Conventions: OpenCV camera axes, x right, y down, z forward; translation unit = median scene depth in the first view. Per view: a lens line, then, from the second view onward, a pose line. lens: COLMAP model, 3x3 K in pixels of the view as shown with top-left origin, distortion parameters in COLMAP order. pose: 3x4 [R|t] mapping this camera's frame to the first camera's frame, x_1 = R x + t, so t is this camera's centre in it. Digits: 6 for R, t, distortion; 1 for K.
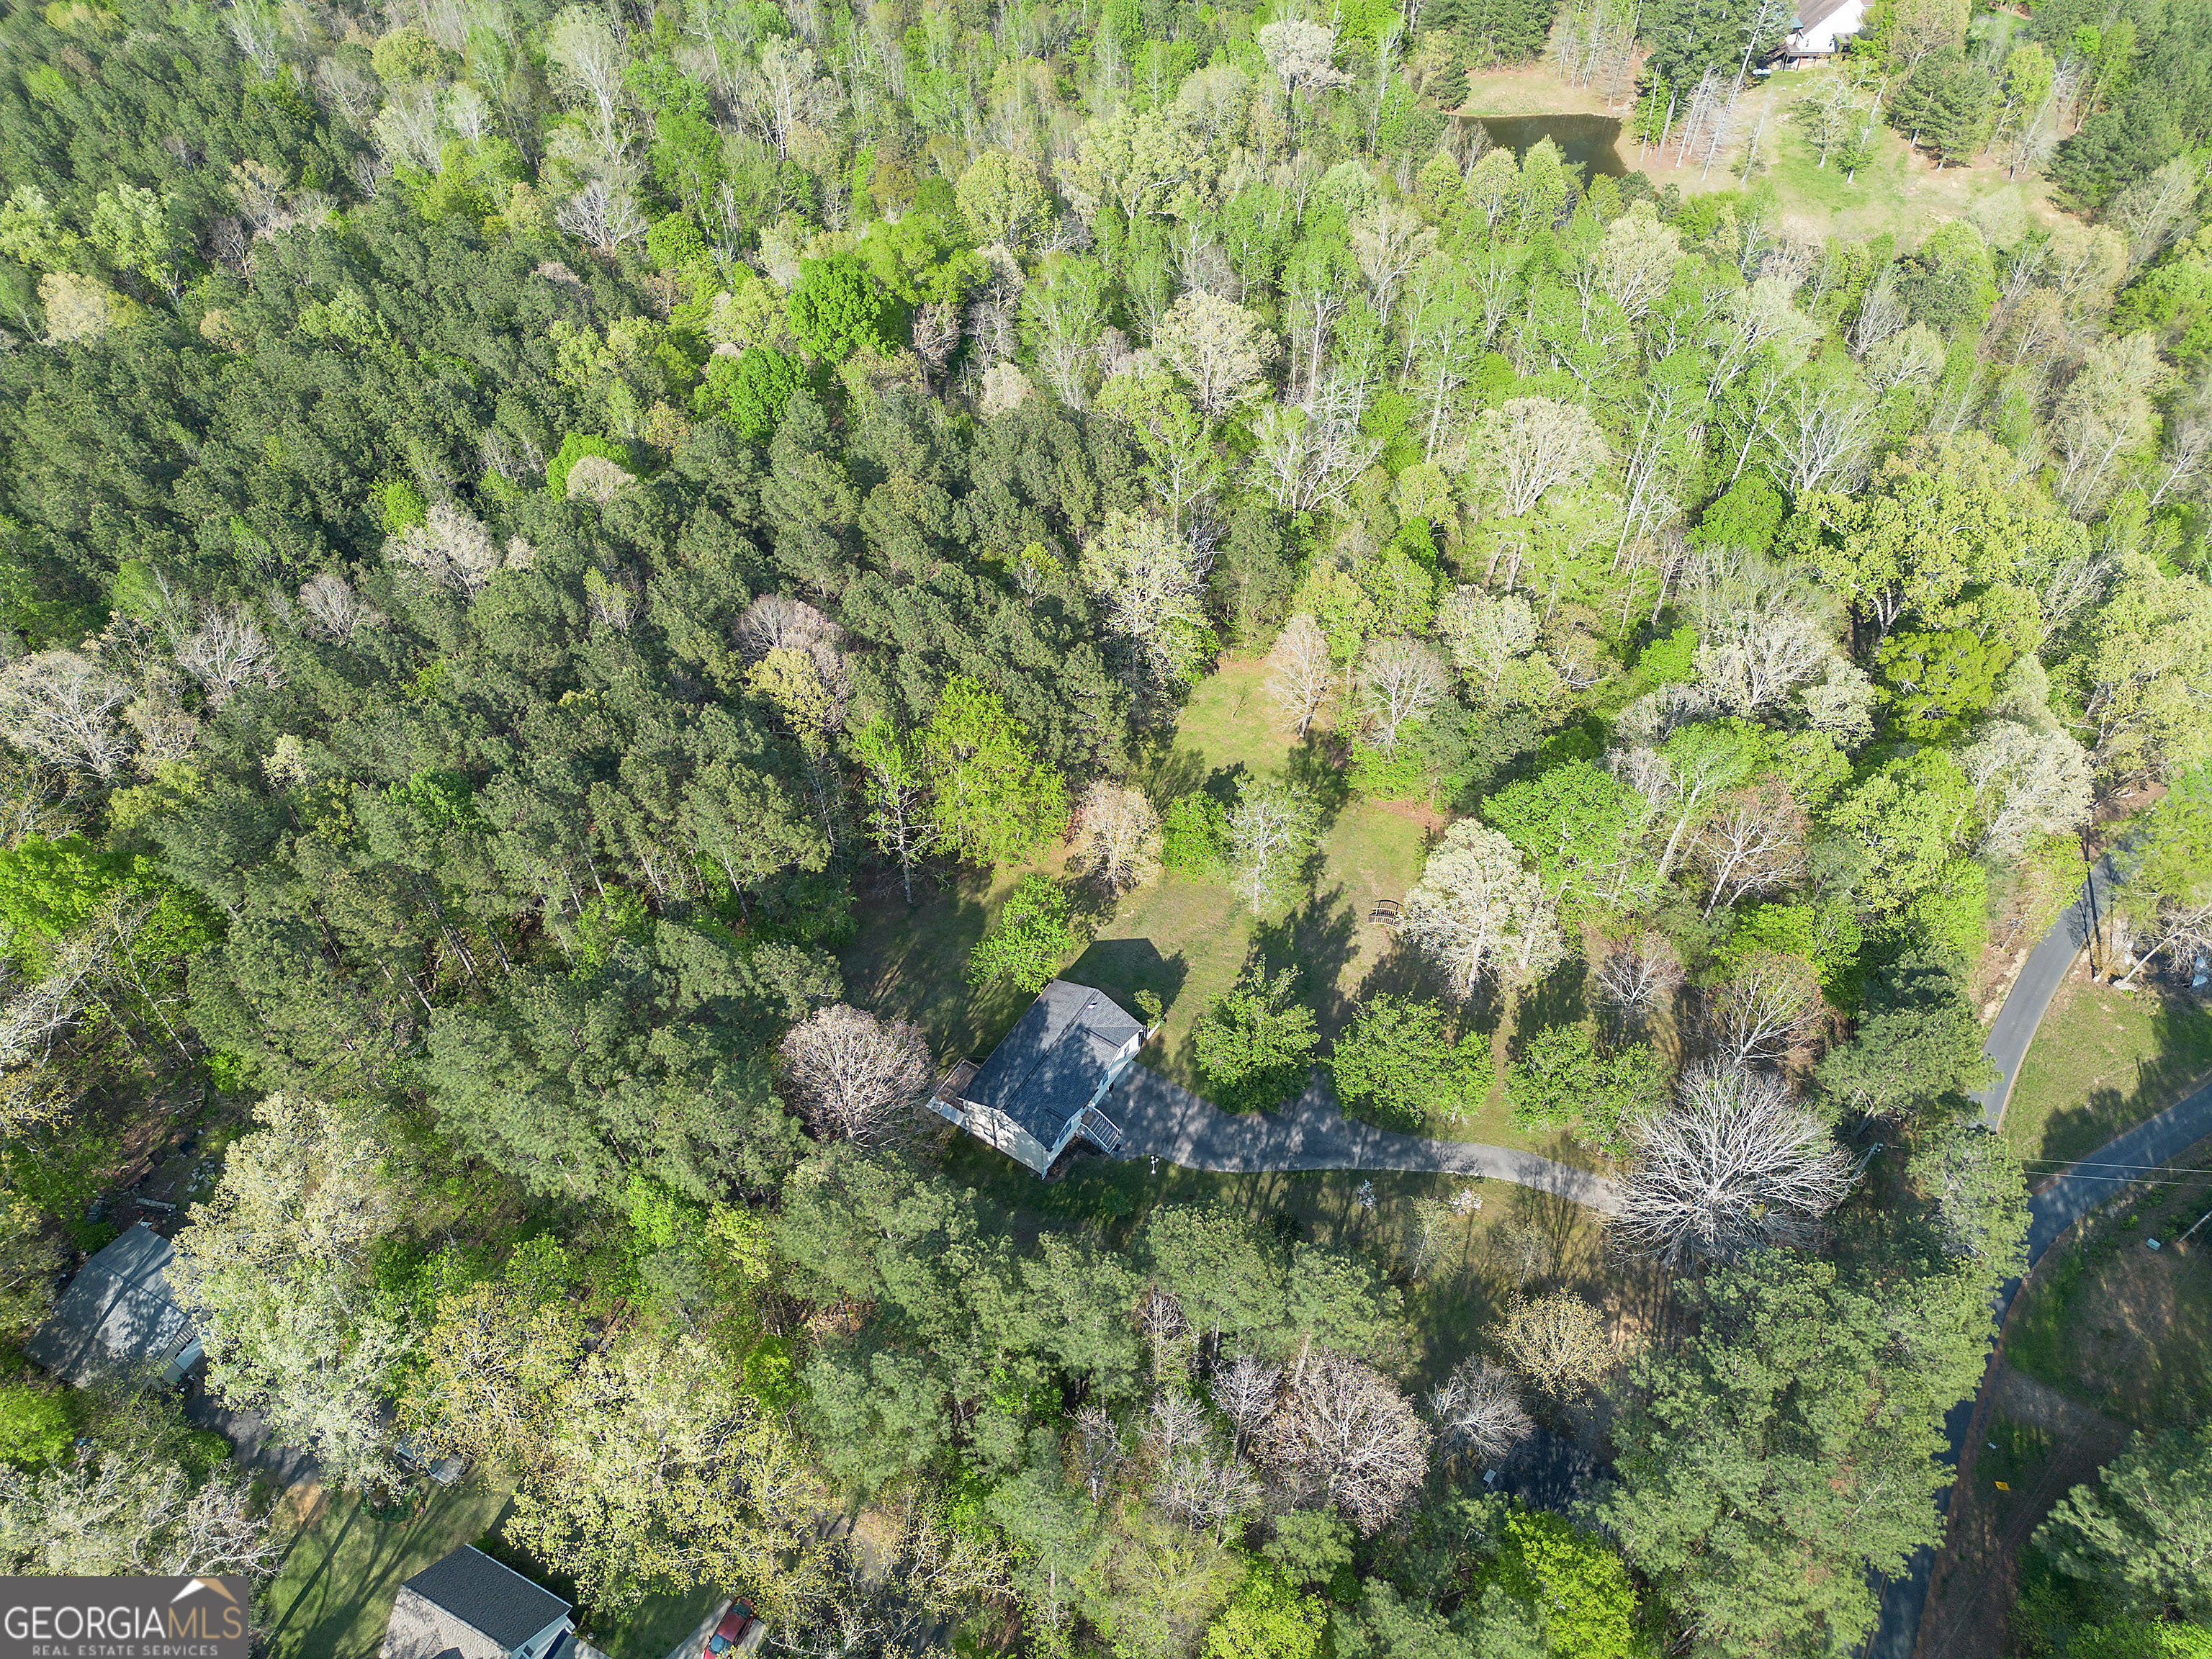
lens RADIAL K [[1575.2, 0, 1118.9], [0, 1575.2, 829.9], [0, 0, 1]] dist [0.057896, -0.048906]
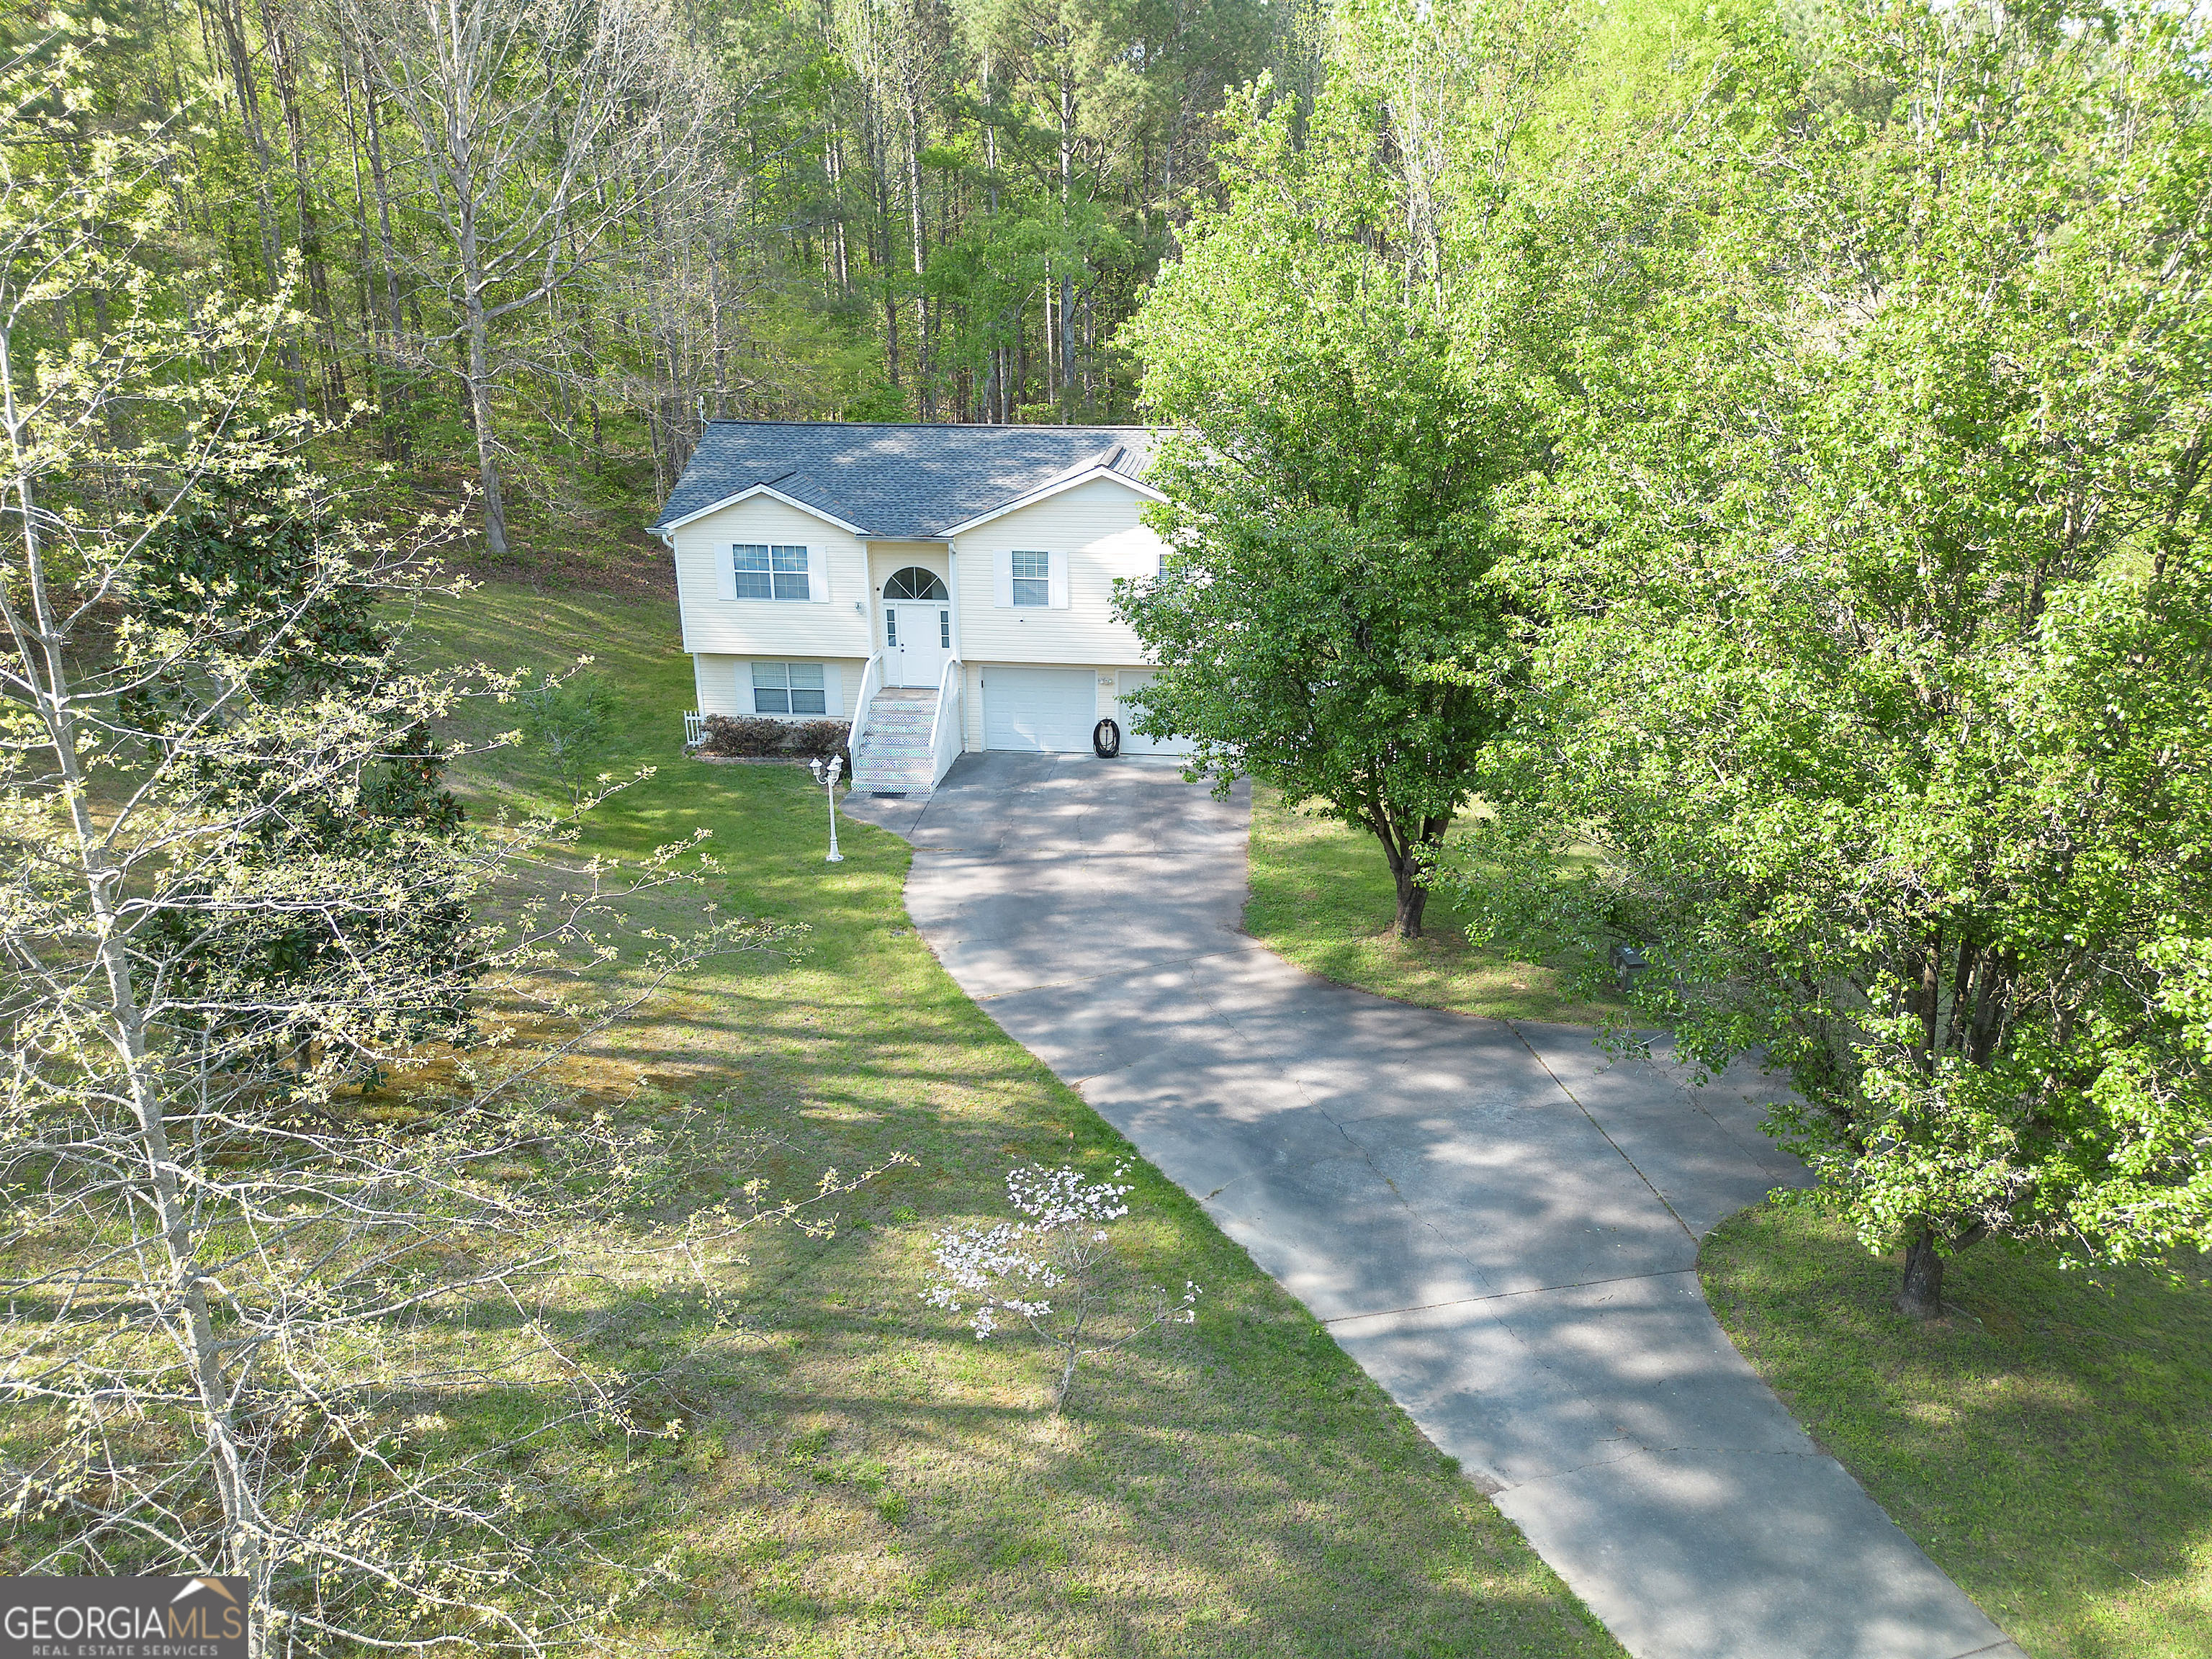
lens RADIAL K [[1575.2, 0, 1134.3], [0, 1575.2, 825.5], [0, 0, 1]] dist [0.057896, -0.048906]
pose [[0.478607, 0.313895, -0.820003, 0.219330], [-0.667304, 0.737007, -0.107358, 0.189063], [0.570649, 0.598574, 0.562200, 0.810218]]
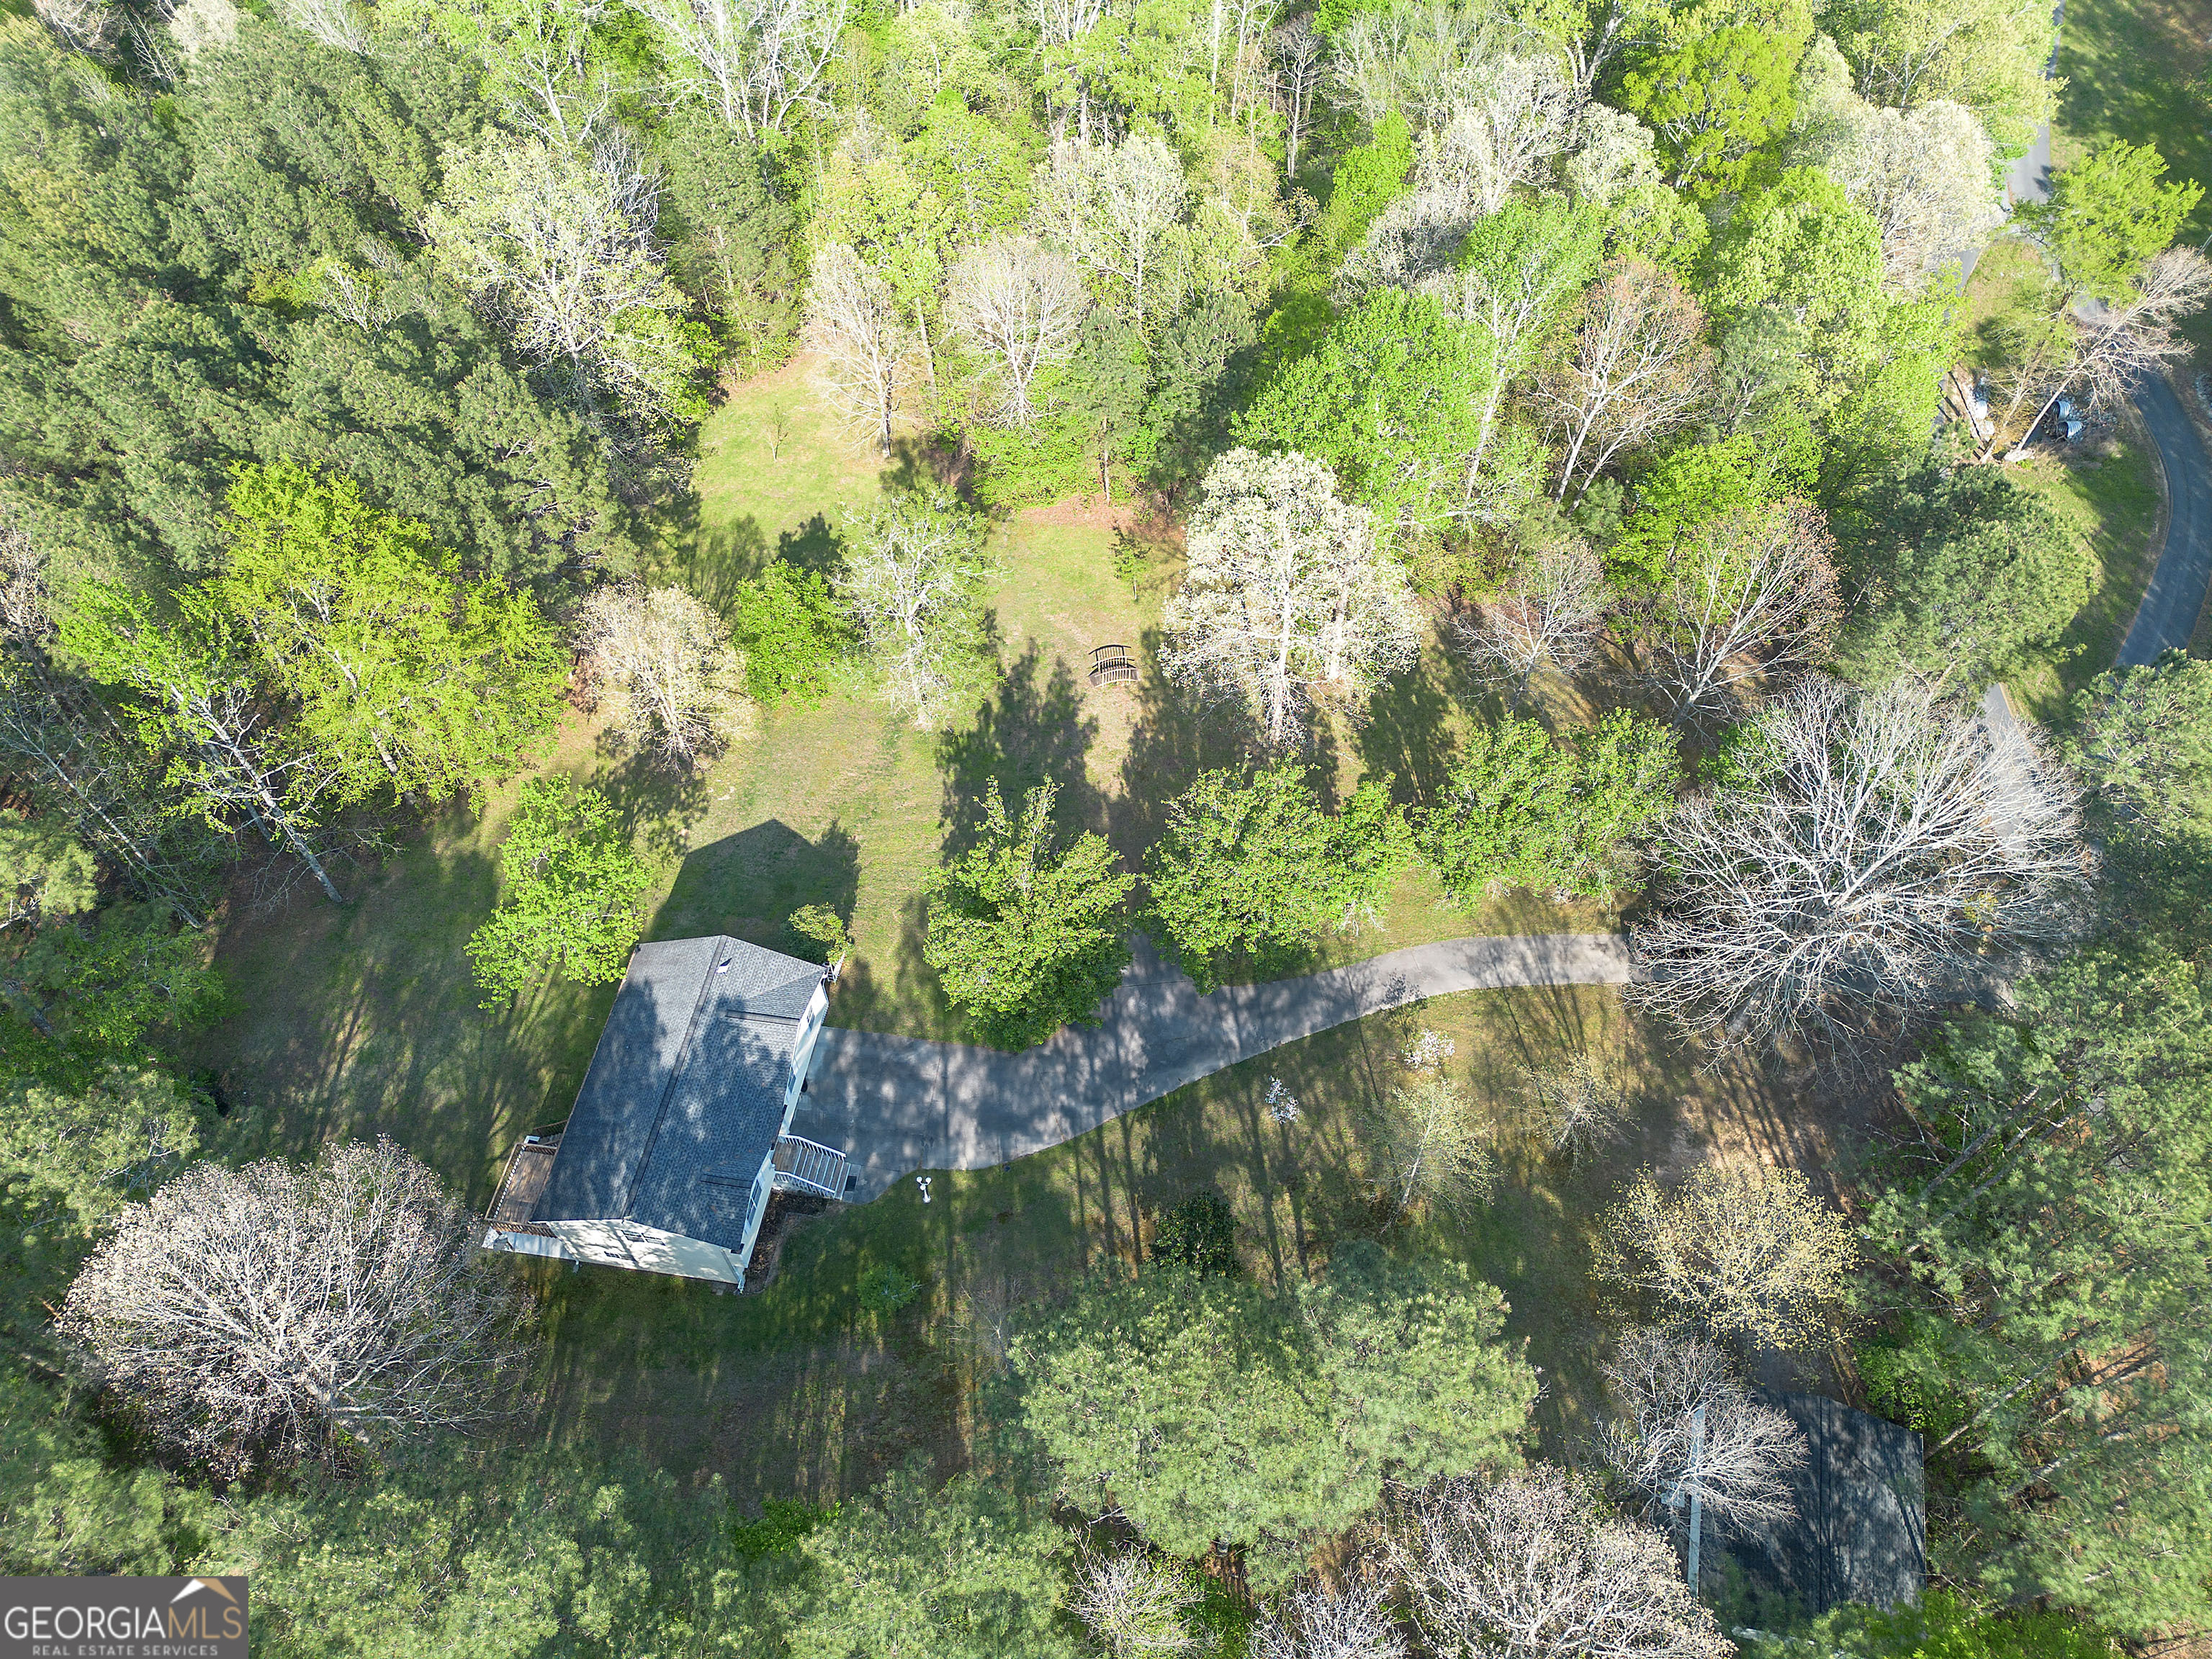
lens RADIAL K [[1575.2, 0, 1145.2], [0, 1575.2, 834.6], [0, 0, 1]] dist [0.057896, -0.048906]
pose [[0.908914, -0.335232, 0.247983, -0.004507], [0.305264, 0.940066, 0.151951, 0.026756], [-0.284060, -0.062410, 0.956773, 0.396647]]
